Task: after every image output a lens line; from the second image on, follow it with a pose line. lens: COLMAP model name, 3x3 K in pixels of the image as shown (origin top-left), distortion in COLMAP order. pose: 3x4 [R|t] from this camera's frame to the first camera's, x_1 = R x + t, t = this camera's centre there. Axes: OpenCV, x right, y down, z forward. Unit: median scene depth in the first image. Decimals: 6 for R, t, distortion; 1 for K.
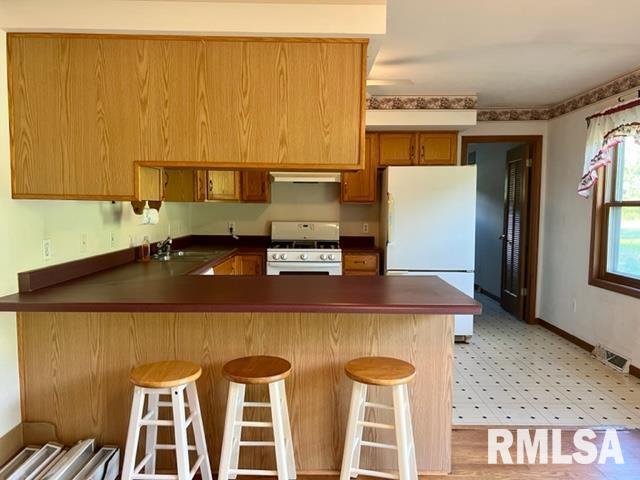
lens RADIAL K [[485.3, 0, 318.0], [0, 485.3, 243.8], [0, 0, 1]] dist [0.055499, -0.046623]
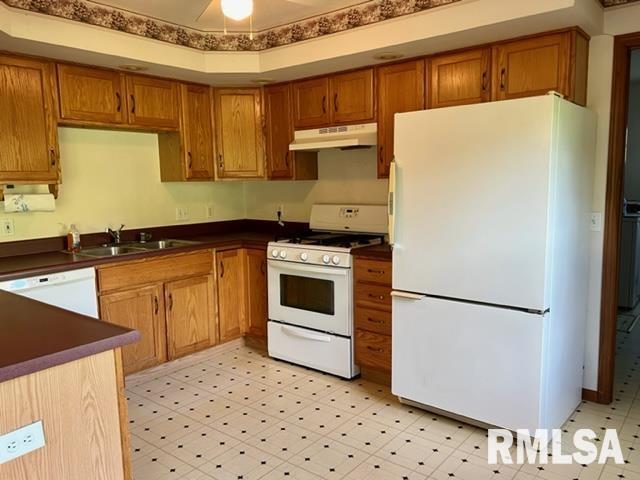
lens RADIAL K [[507.6, 0, 316.1], [0, 507.6, 240.3], [0, 0, 1]] dist [0.042807, -0.049537]
pose [[0.771832, 0.054483, -0.633488, 0.434866], [-0.024031, 0.998110, 0.056563, -0.037150], [0.635372, -0.028434, 0.771682, 0.430760]]
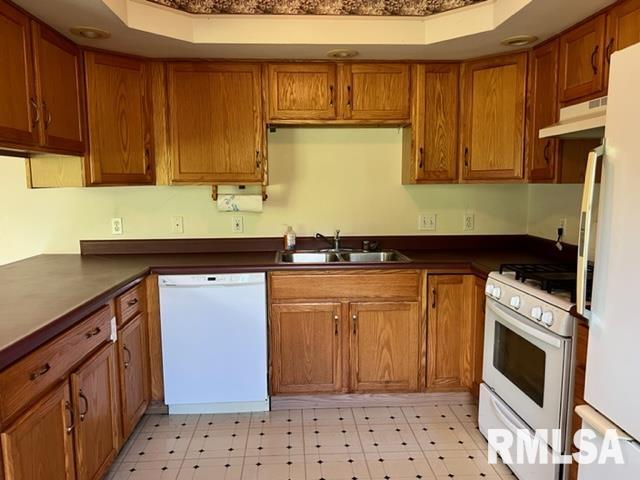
lens RADIAL K [[507.6, 0, 316.3], [0, 507.6, 242.8], [0, 0, 1]] dist [0.042807, -0.049537]
pose [[0.033682, 0.109025, -0.993468, 0.420874], [-0.068144, 0.991969, 0.106551, -0.064759], [0.997107, 0.064110, 0.040841, 0.767158]]
